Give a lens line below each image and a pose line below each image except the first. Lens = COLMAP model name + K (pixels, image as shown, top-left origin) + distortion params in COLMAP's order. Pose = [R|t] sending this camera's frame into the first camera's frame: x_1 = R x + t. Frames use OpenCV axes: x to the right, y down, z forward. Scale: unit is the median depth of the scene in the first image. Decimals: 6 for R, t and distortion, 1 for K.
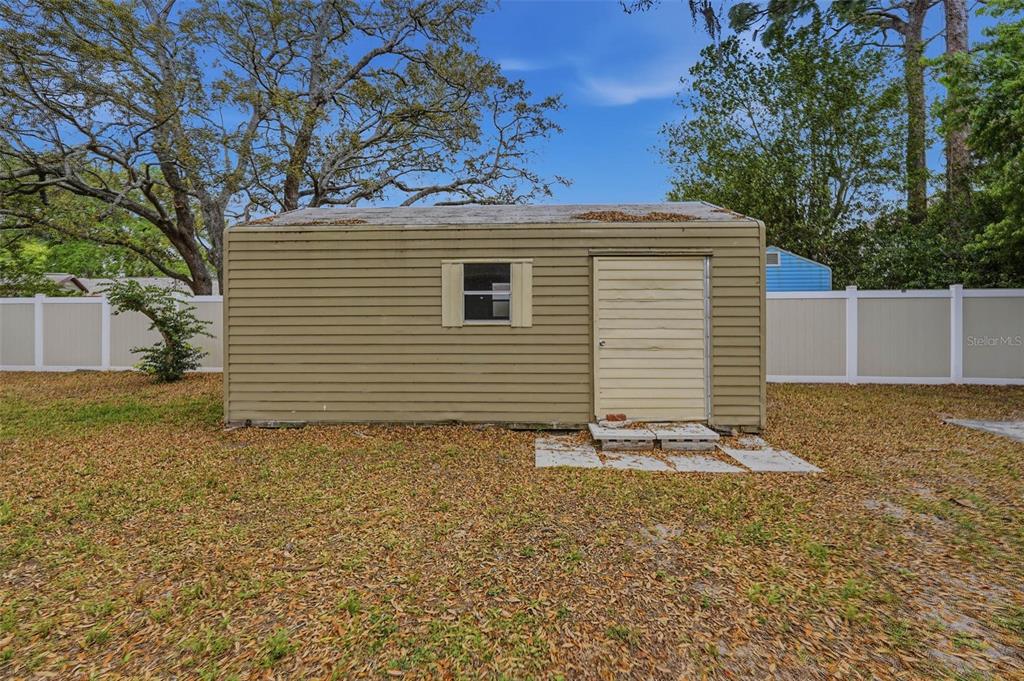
lens RADIAL K [[457.4, 0, 506.4], [0, 457.4, 323.0], [0, 0, 1]] dist [0.003599, 0.000206]
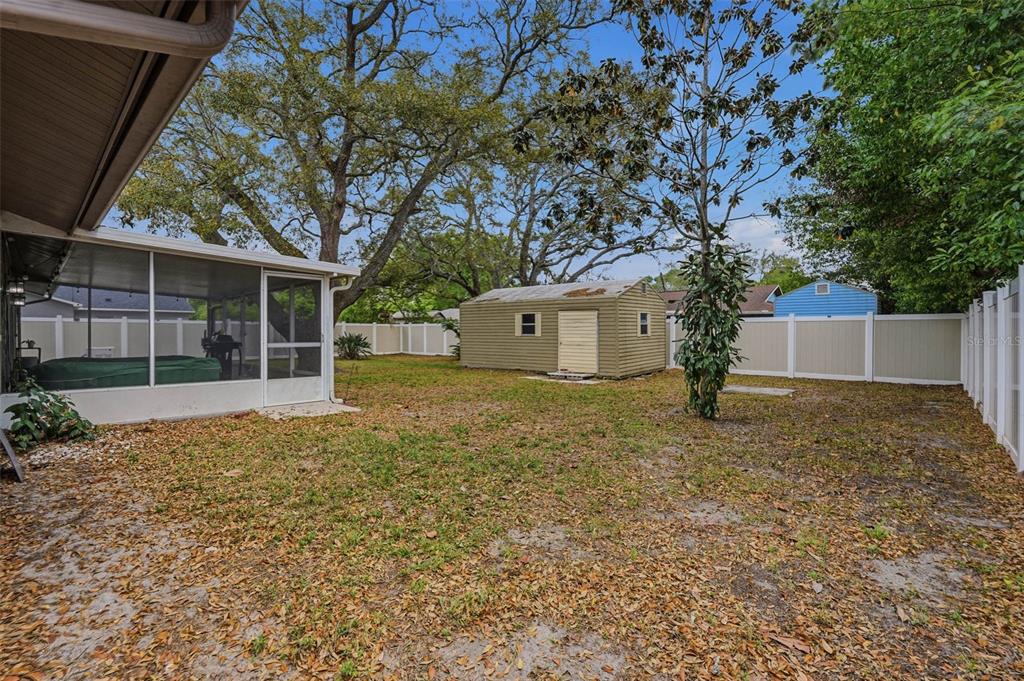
lens RADIAL K [[457.4, 0, 509.8], [0, 457.4, 337.8], [0, 0, 1]] dist [0.003599, 0.000206]
pose [[0.804948, 0.010963, -0.593244, 1.531388], [-0.010571, 0.999936, 0.004135, 0.007230], [0.593251, 0.002943, 0.805012, -1.332458]]
